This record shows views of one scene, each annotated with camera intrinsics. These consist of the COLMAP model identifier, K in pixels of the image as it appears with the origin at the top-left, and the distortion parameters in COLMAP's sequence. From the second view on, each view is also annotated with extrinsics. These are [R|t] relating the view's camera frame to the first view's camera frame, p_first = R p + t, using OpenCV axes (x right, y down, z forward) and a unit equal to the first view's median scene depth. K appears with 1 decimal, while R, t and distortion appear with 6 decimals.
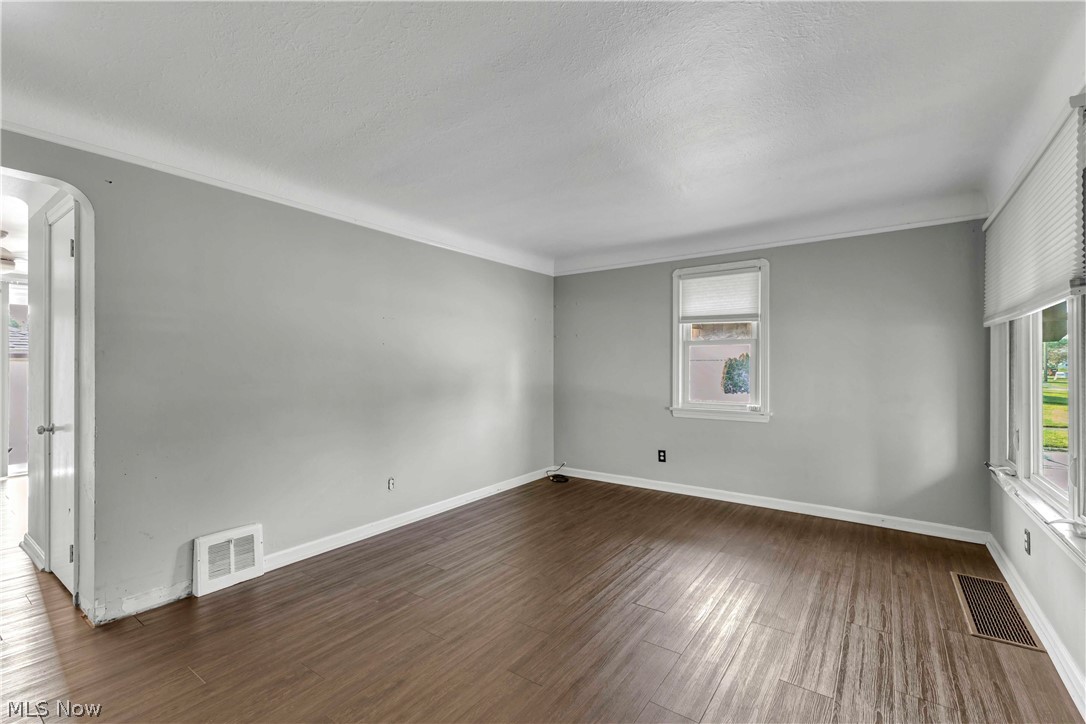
lens RADIAL K [[477.5, 0, 537.5], [0, 477.5, 368.0], [0, 0, 1]] dist [0.015981, -0.002252]
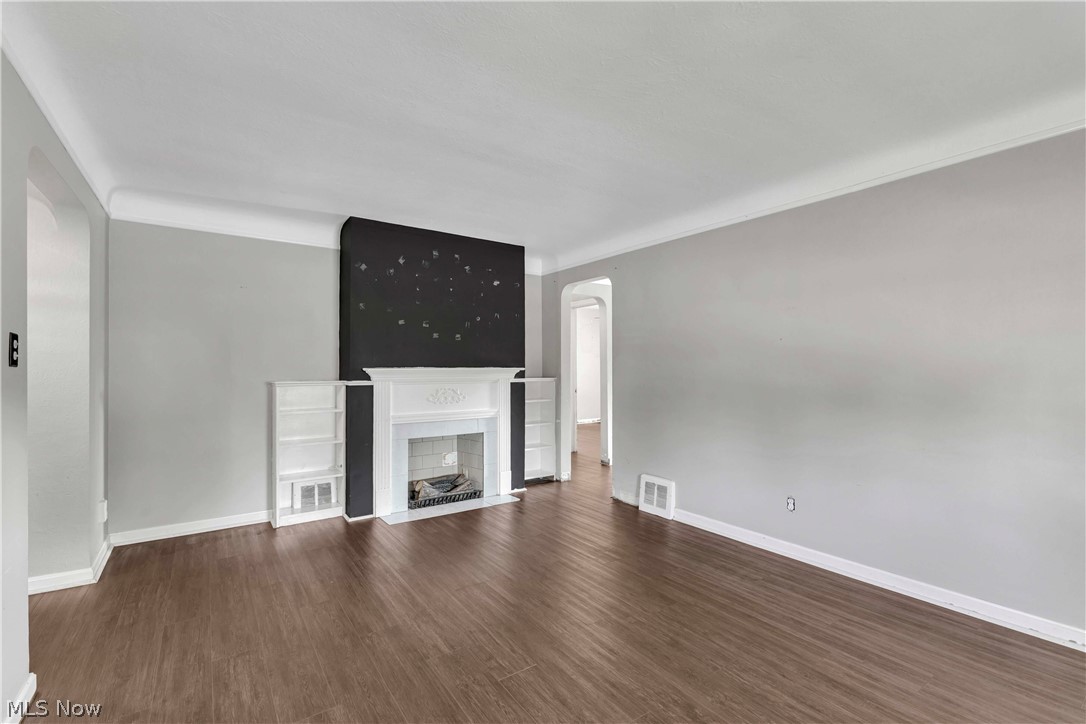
lens RADIAL K [[477.5, 0, 543.4], [0, 477.5, 363.1], [0, 0, 1]] dist [0.015981, -0.002252]
pose [[-0.316155, -0.001655, -0.948706, 0.582152], [-0.000887, 0.999999, -0.001449, -0.004589], [0.948707, 0.000383, -0.316156, 0.778600]]
